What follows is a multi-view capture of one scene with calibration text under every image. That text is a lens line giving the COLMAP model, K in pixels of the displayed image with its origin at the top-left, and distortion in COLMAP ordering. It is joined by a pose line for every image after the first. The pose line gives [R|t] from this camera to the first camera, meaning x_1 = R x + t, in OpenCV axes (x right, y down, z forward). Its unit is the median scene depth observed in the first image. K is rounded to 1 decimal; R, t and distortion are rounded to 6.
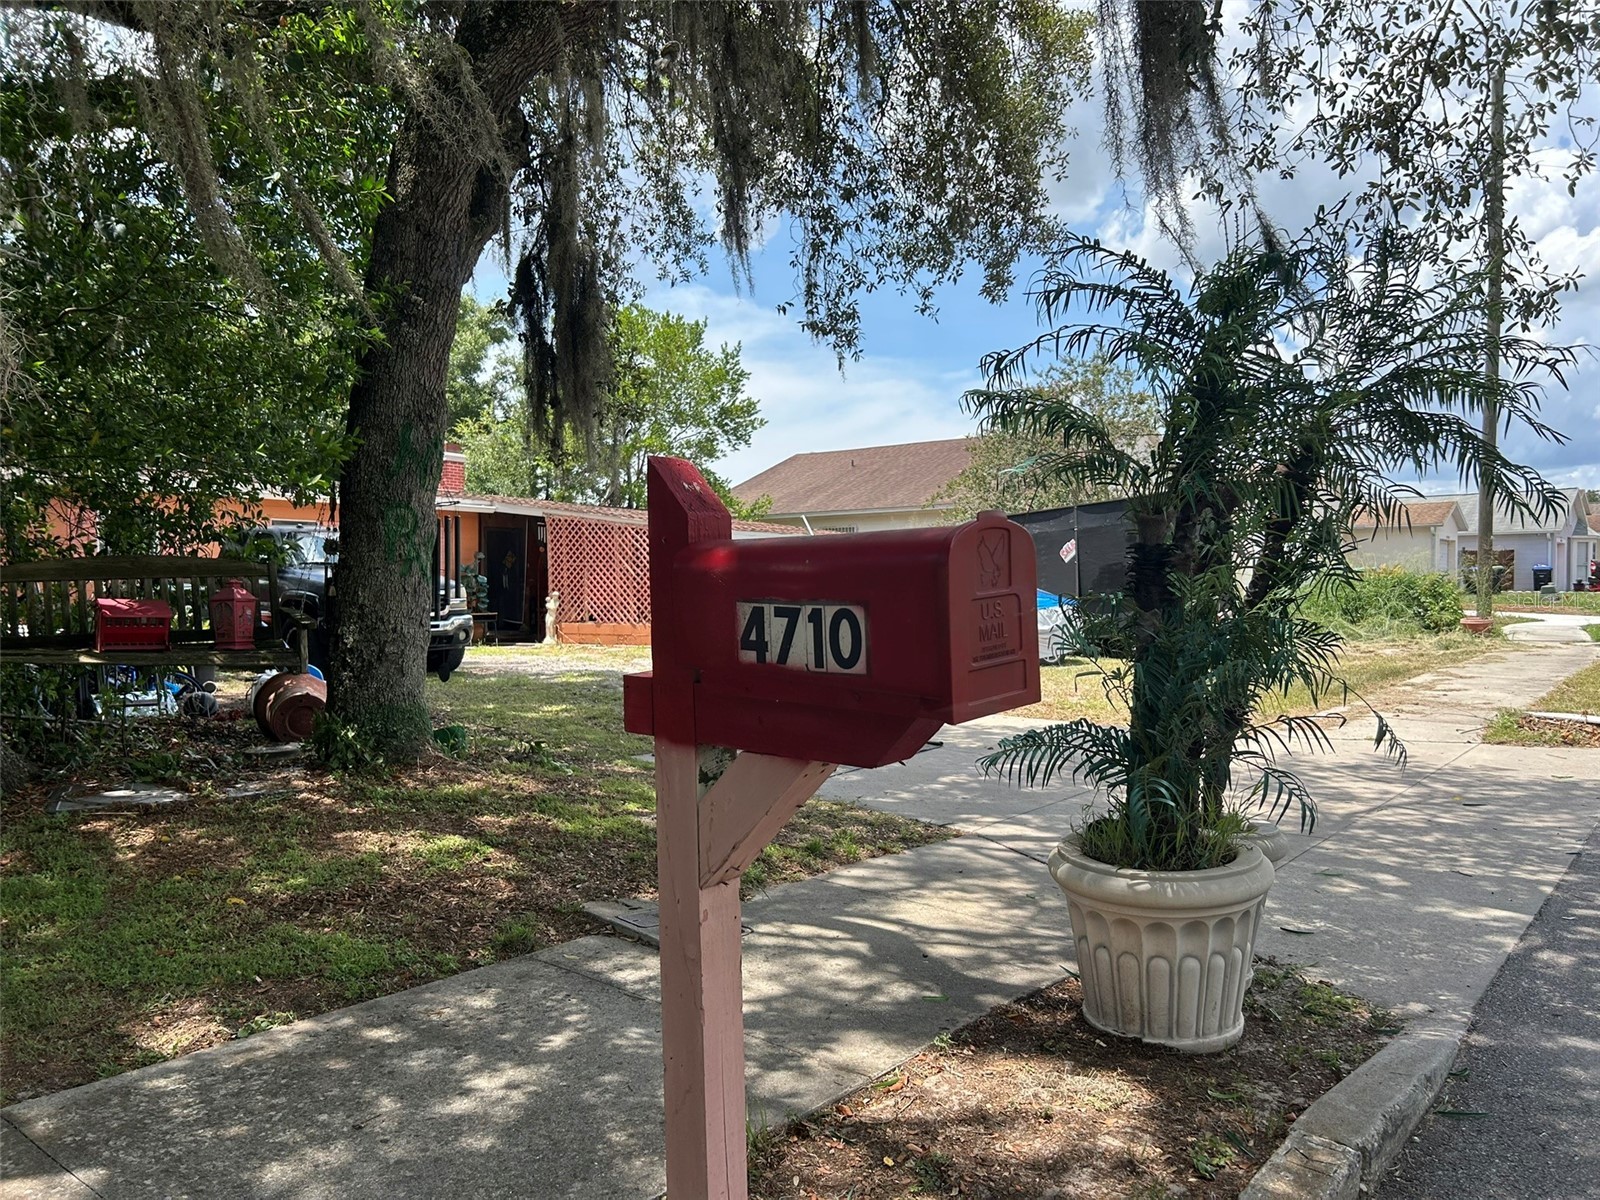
lens RADIAL K [[1200.8, 0, 800.0], [0, 1200.8, 600.0], [0, 0, 1]] dist [0.084210, -0.097665]
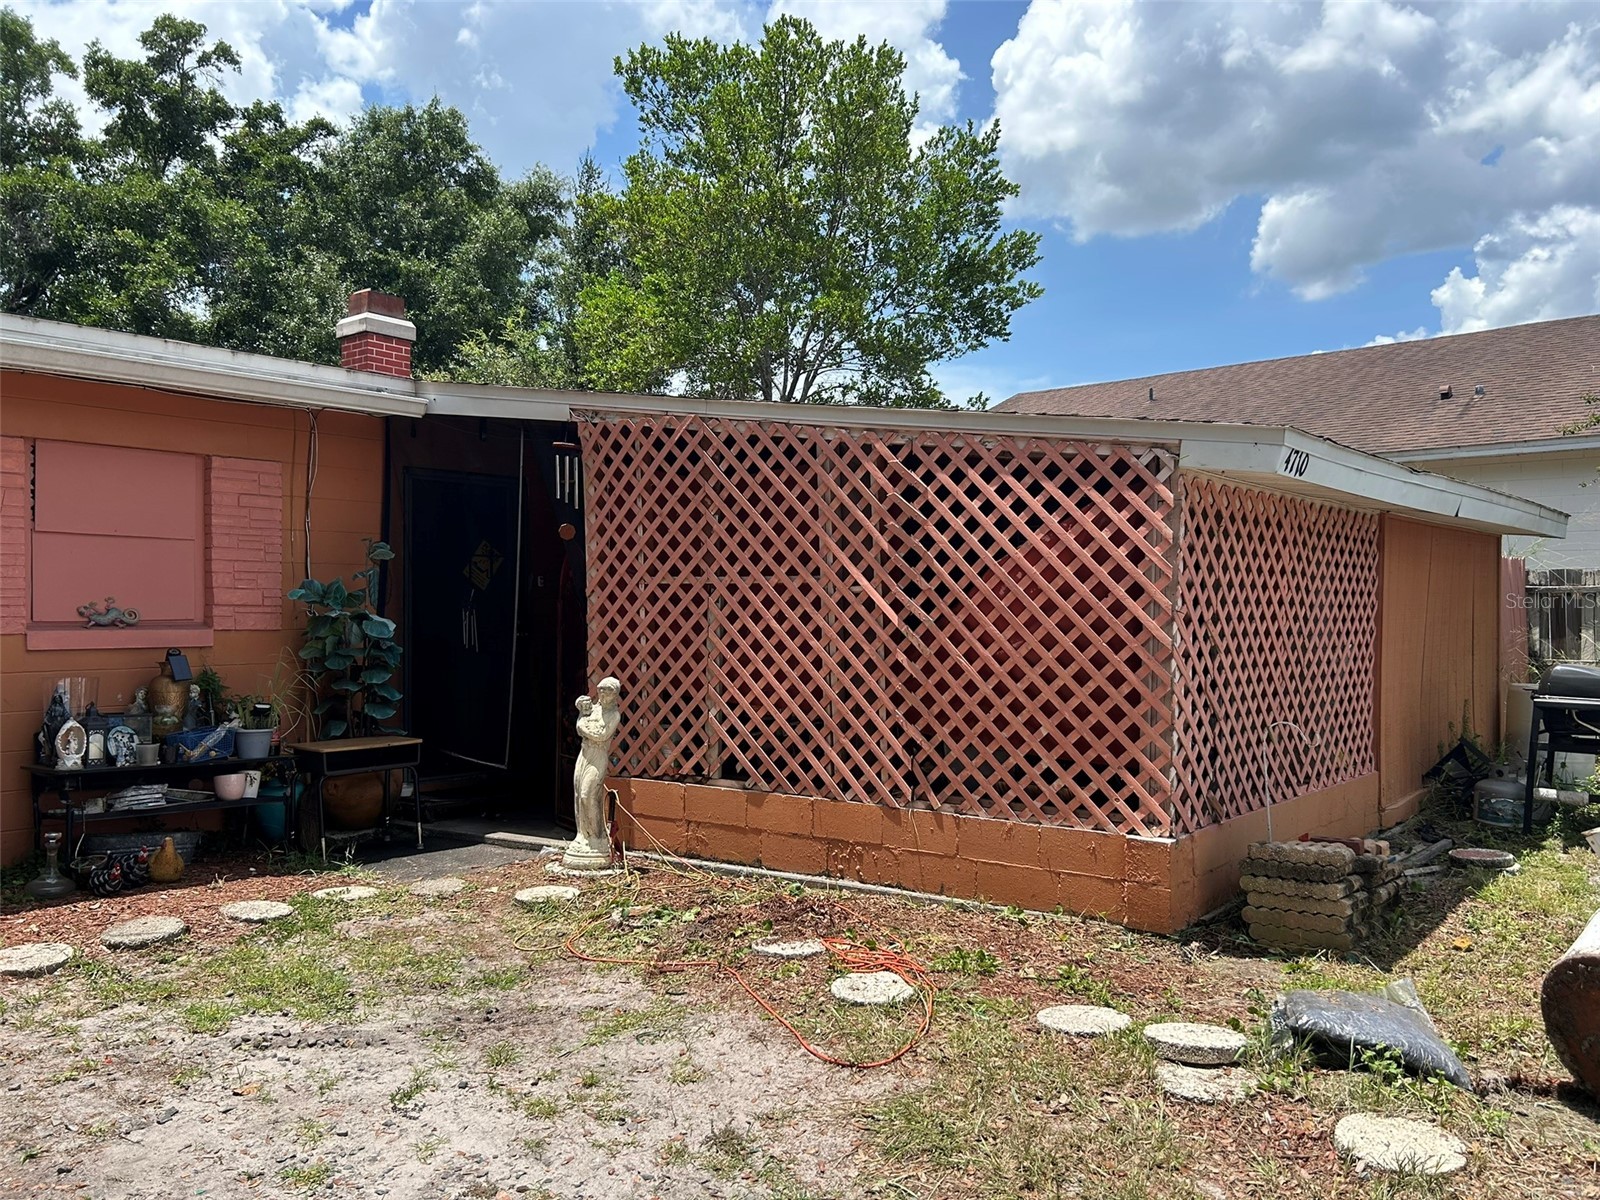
lens RADIAL K [[1200.8, 0, 800.0], [0, 1200.8, 600.0], [0, 0, 1]] dist [0.084210, -0.097665]
pose [[0.998294, 0.007563, -0.057894, -0.137293], [-0.007936, 0.999949, -0.006220, -0.023063], [0.057844, 0.006669, 0.998303, 0.697282]]
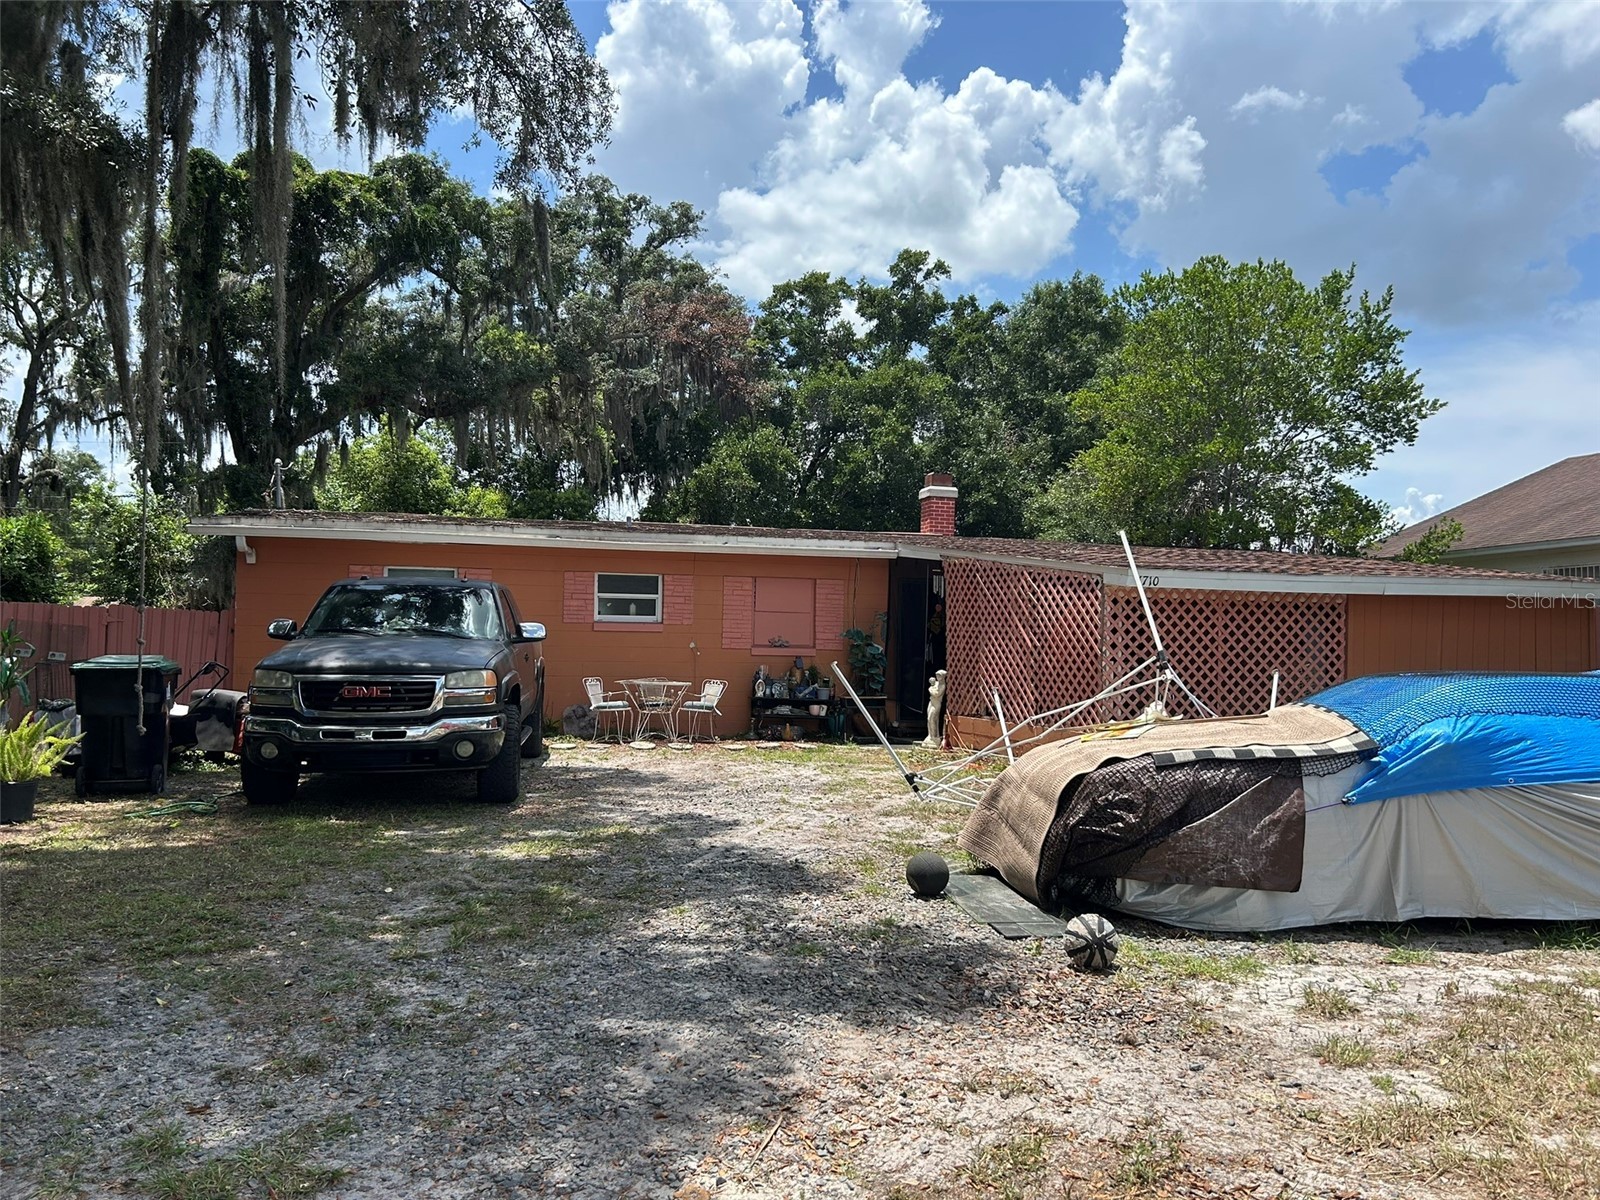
lens RADIAL K [[1200.8, 0, 800.0], [0, 1200.8, 600.0], [0, 0, 1]] dist [0.084210, -0.097665]
pose [[0.776713, -0.007814, -0.629806, 0.159505], [-0.021707, 0.998997, -0.039164, -0.017462], [0.629480, 0.044091, 0.775765, 0.409395]]
